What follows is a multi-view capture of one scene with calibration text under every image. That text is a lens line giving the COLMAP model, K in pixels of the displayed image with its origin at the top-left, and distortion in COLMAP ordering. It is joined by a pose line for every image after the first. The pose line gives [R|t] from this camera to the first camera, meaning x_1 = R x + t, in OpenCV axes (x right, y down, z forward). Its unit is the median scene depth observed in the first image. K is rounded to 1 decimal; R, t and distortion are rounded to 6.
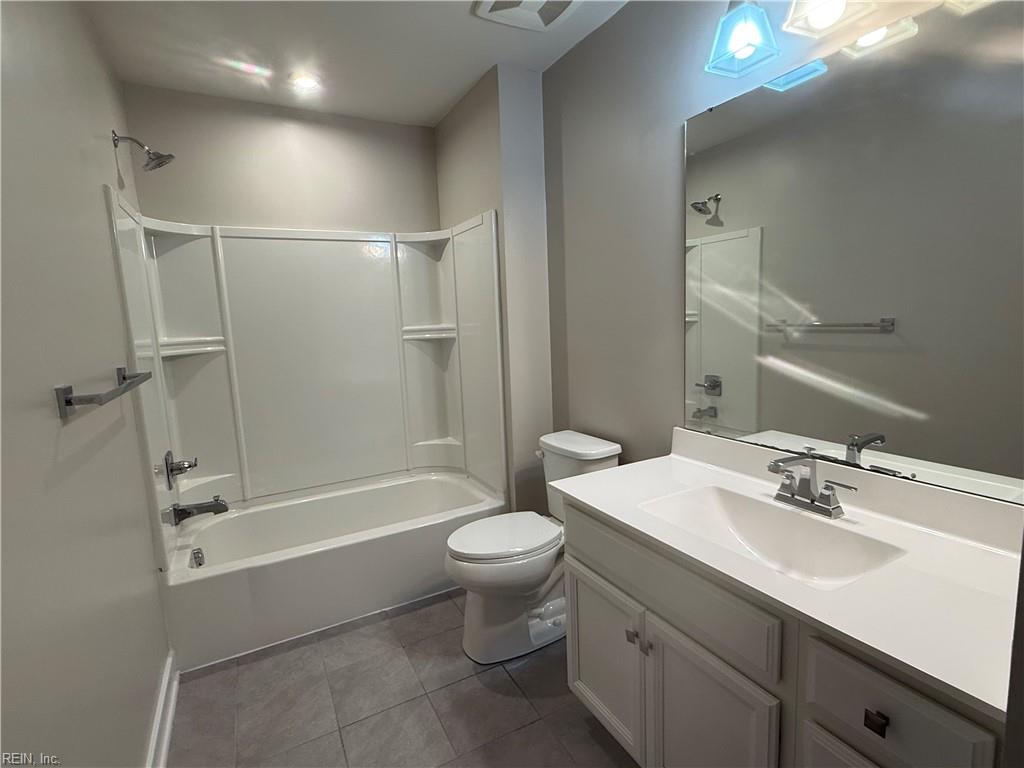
lens RADIAL K [[516.8, 0, 512.0], [0, 516.8, 384.0], [0, 0, 1]] dist [-0.002838, -0.000018]
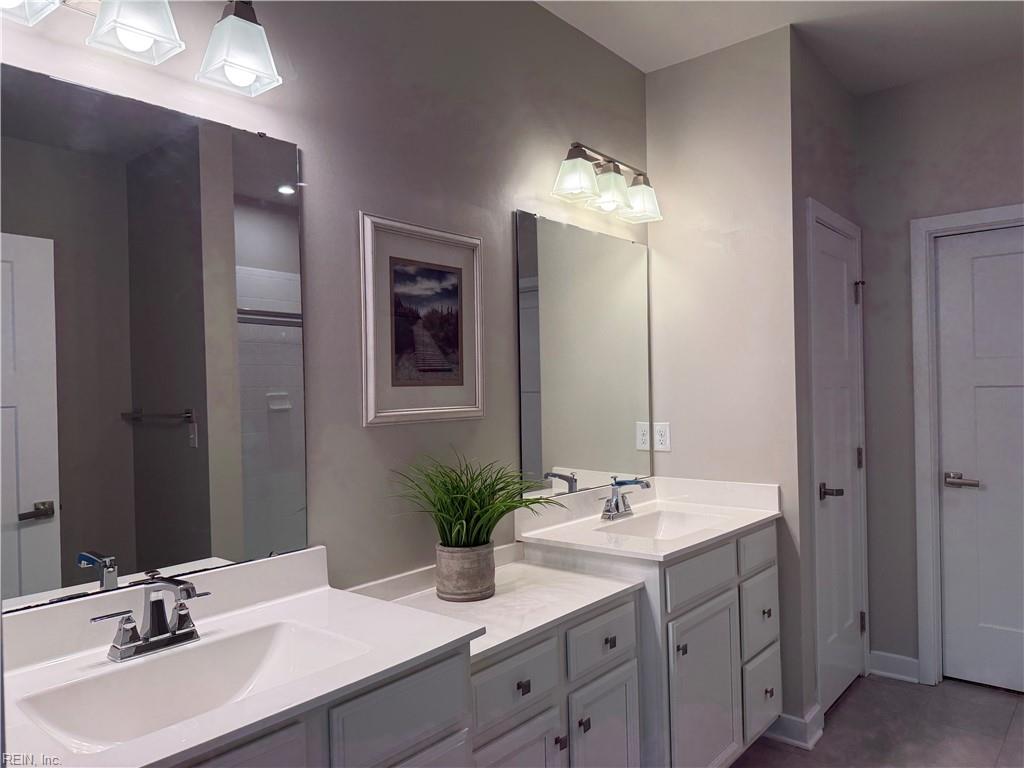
lens RADIAL K [[720.7, 0, 512.0], [0, 720.7, 384.0], [0, 0, 1]] dist [0.002428, -0.000558]
pose [[-0.374789, 0.050604, 0.925728, -0.439143], [0.159219, 0.987187, 0.010497, -0.054208], [-0.913336, 0.151328, -0.378044, 0.571712]]
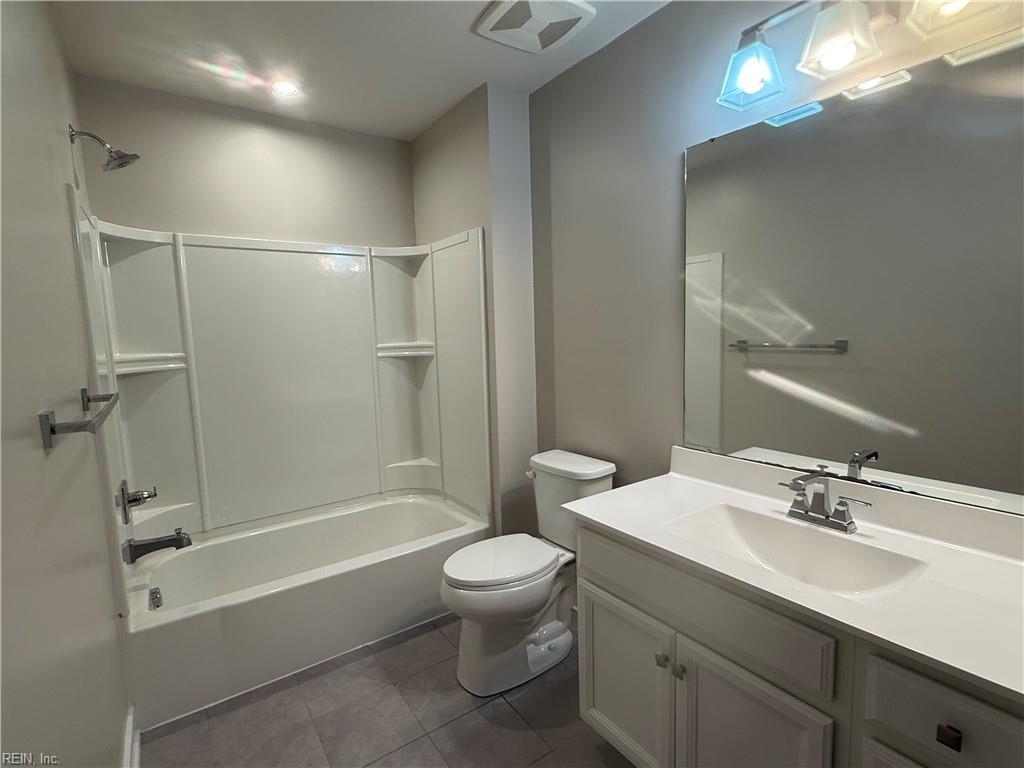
lens RADIAL K [[516.5, 0, 512.0], [0, 516.5, 384.0], [0, 0, 1]] dist [0.000722, -0.000575]
pose [[0.992745, -0.000060, 0.120240, -0.111510], [0.003783, 0.999521, -0.030728, -0.007294], [-0.120180, 0.030960, 0.992269, 0.023739]]
